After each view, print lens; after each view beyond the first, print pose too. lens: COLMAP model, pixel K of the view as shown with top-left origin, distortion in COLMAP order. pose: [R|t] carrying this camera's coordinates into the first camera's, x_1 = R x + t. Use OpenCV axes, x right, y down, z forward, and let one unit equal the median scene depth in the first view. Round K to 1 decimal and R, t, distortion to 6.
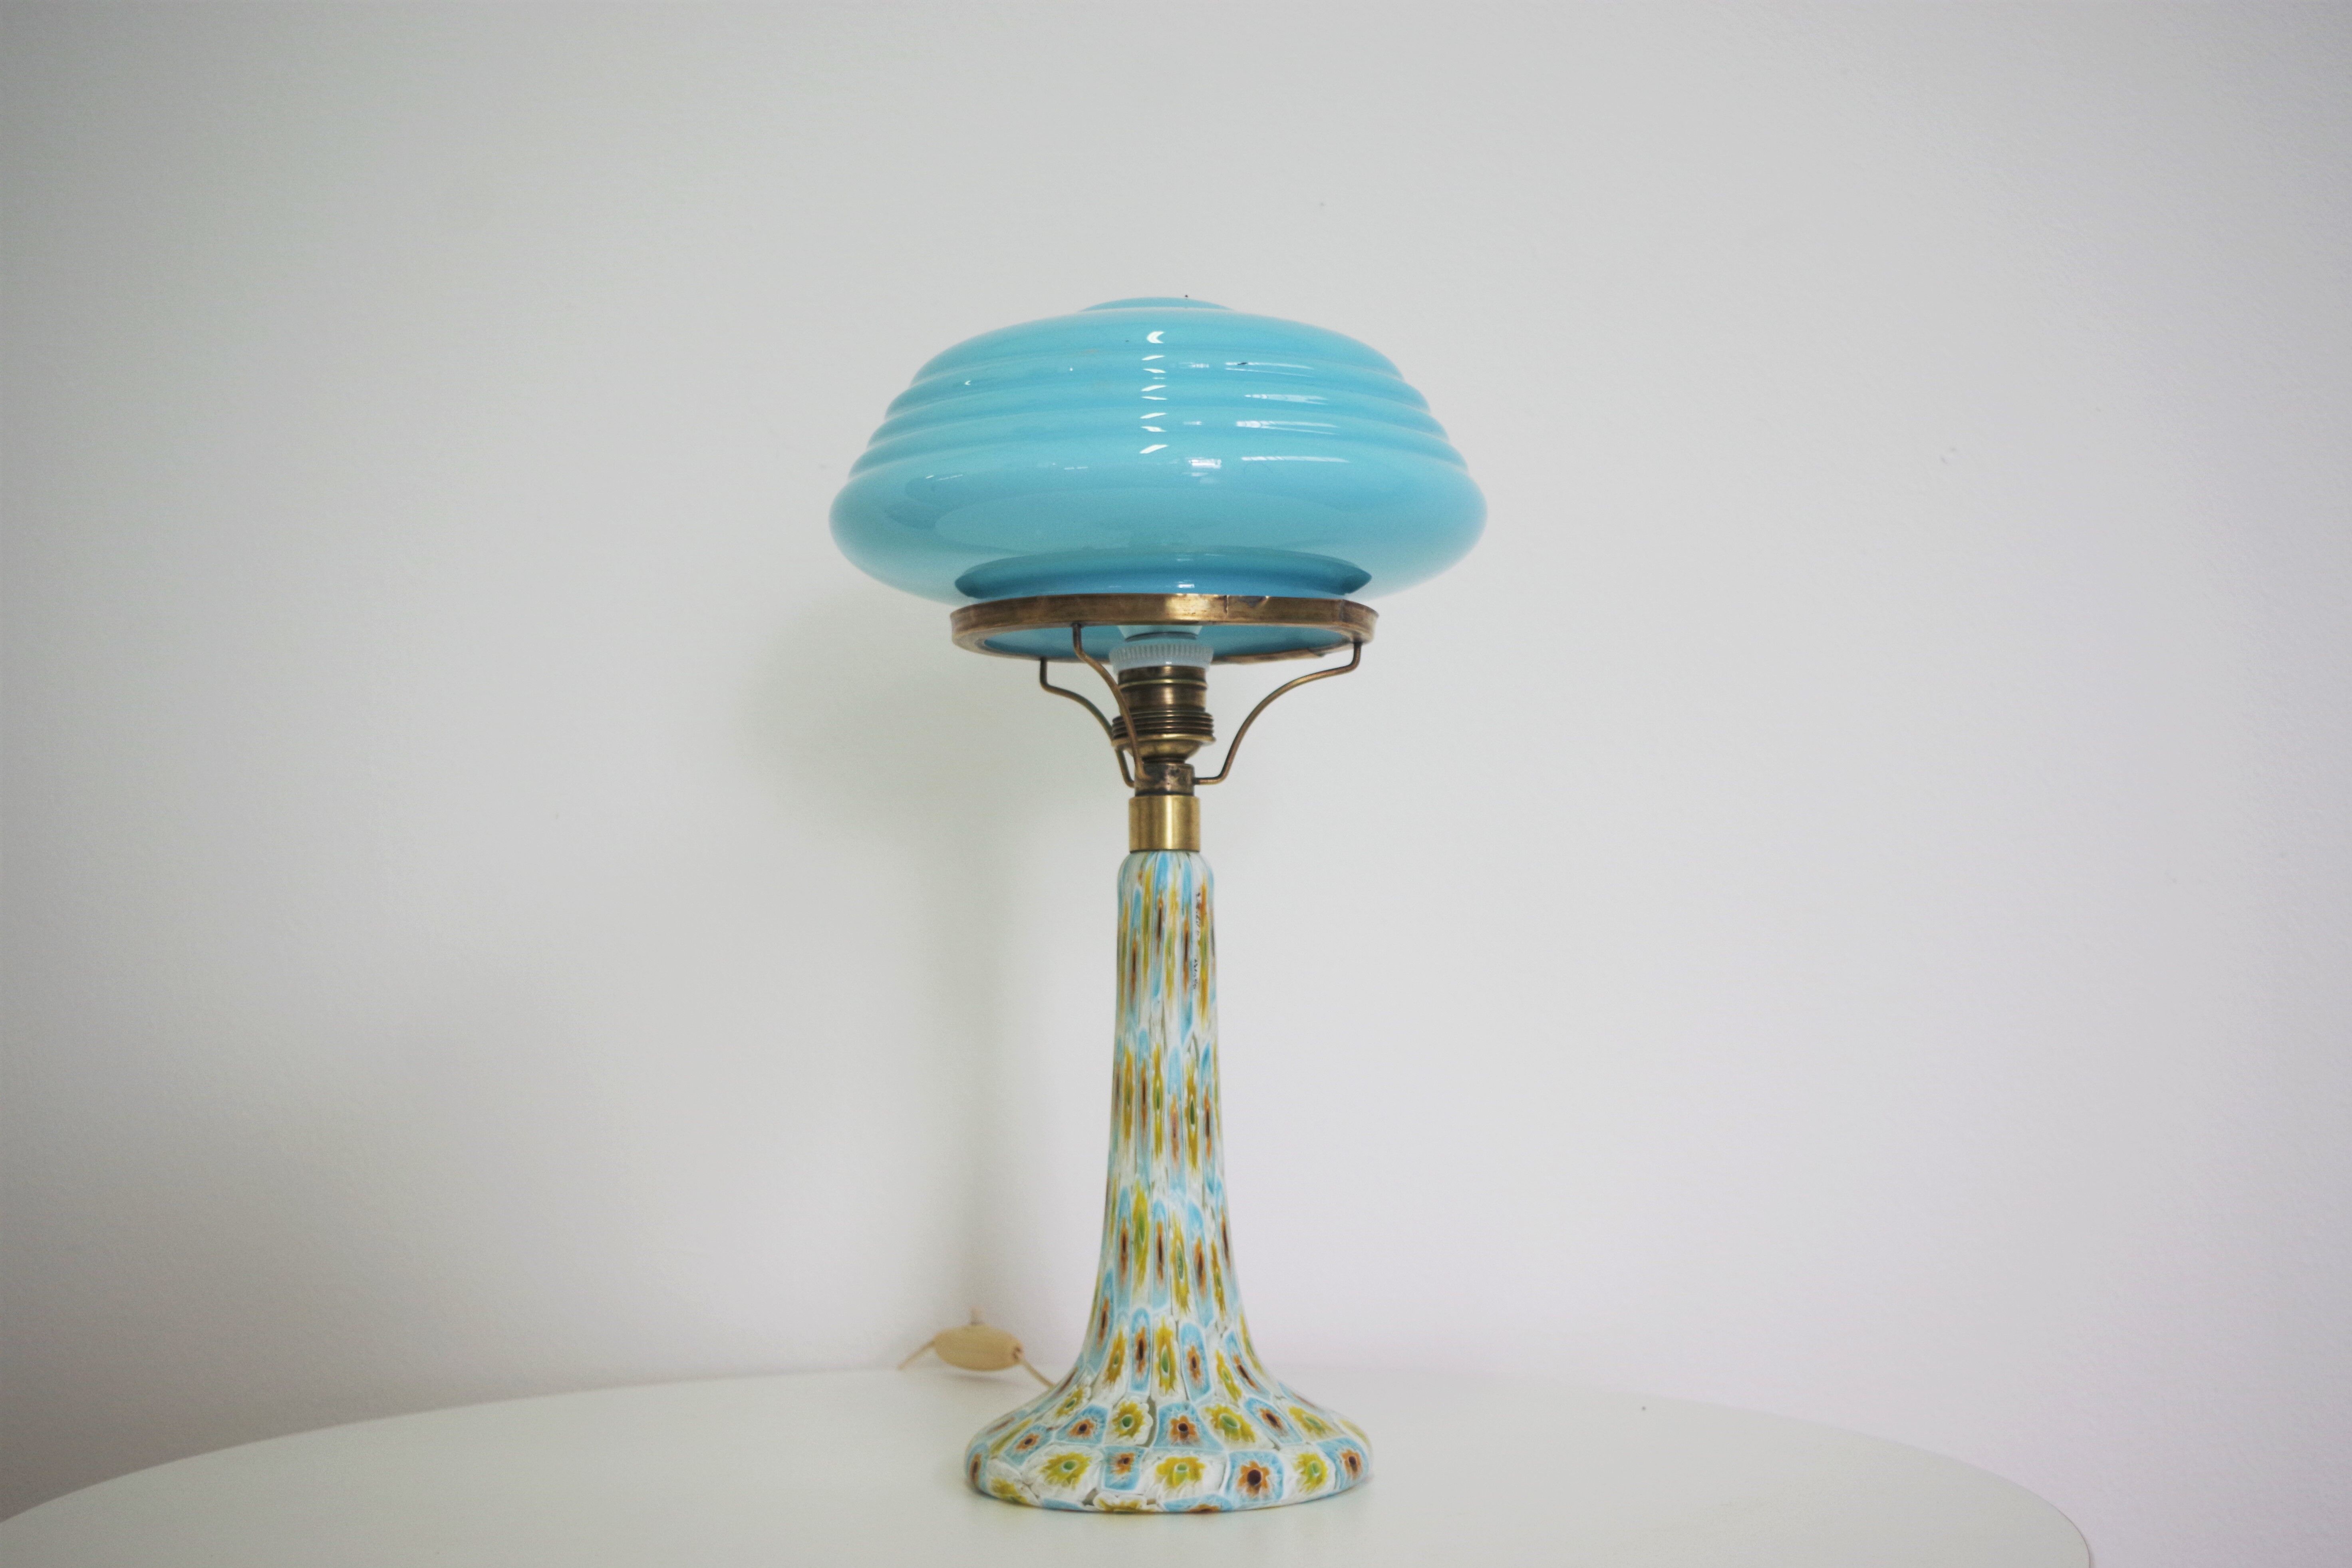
lens RADIAL K [[2826.8, 0, 1005.5], [0, 2826.8, 783.4], [0, 0, 1]] dist [0.007907, 0.004538]
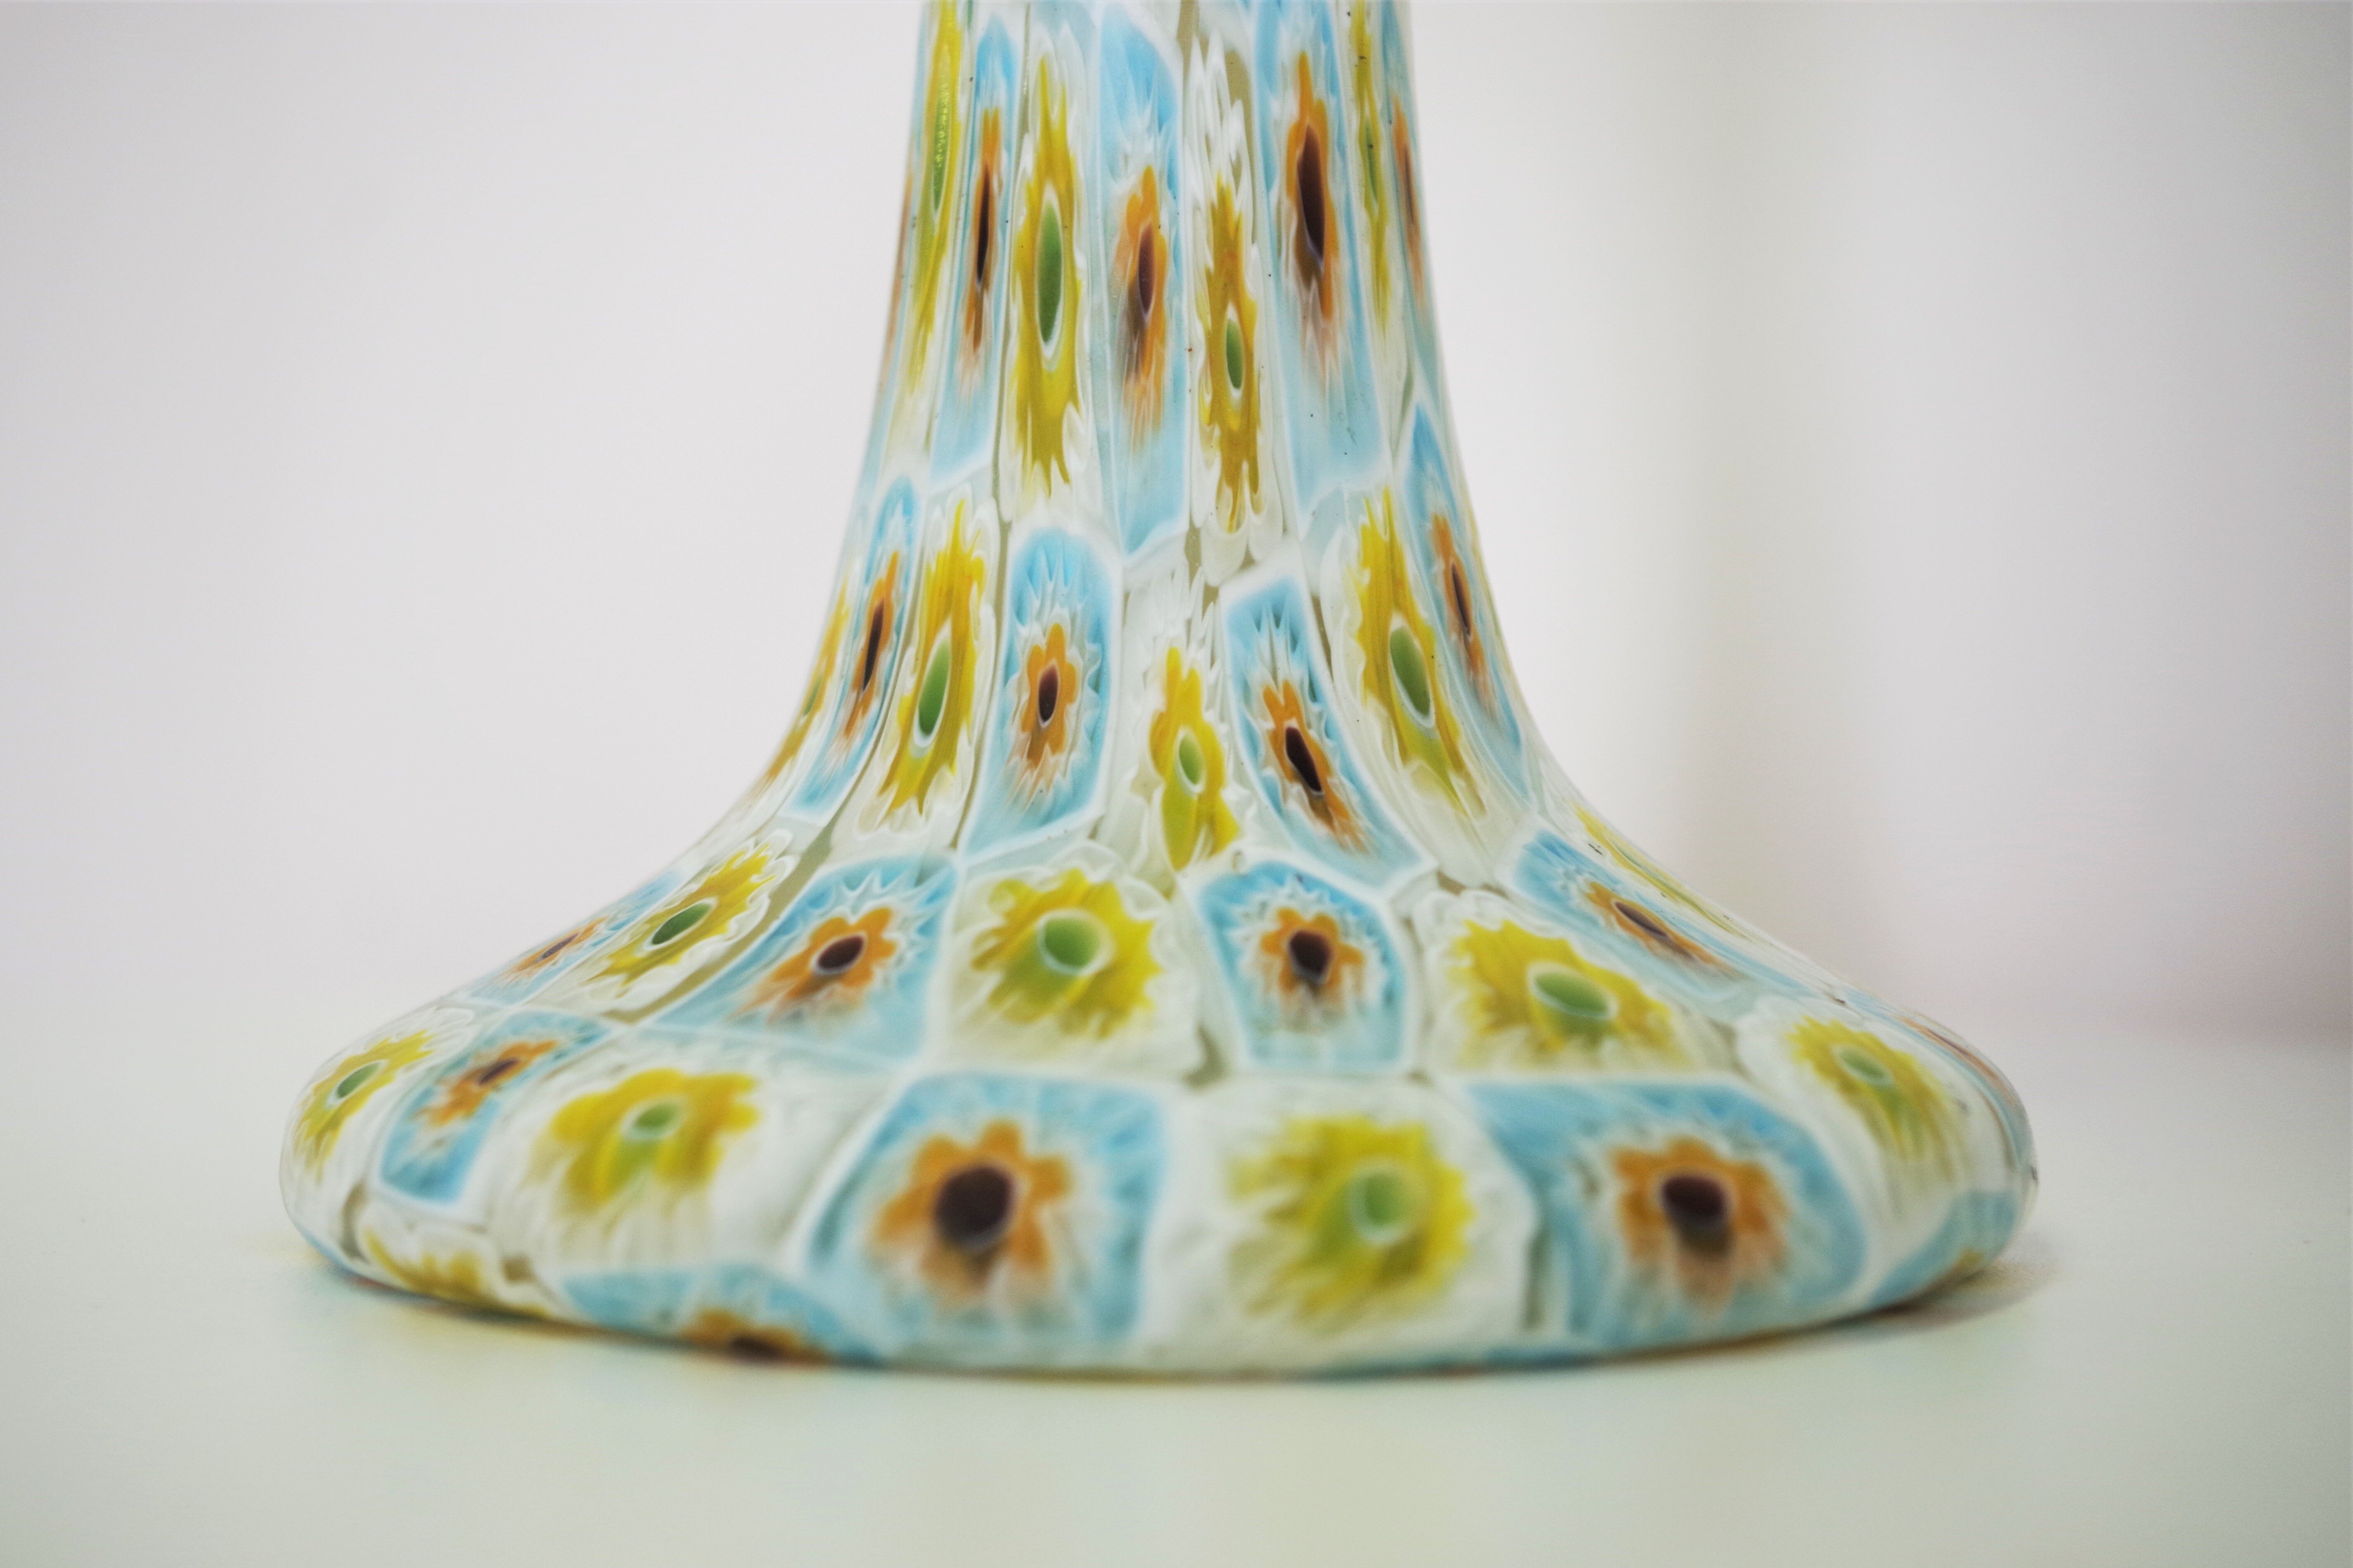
lens RADIAL K [[2827.7, 0, 1005.9], [0, 2827.7, 783.4], [0, 0, 1]] dist [0.007907, 0.004538]
pose [[0.850749, 0.018750, -0.525238, 0.180697], [0.010766, 0.998532, 0.053083, 0.201041], [0.525462, -0.050814, 0.849298, 0.816657]]
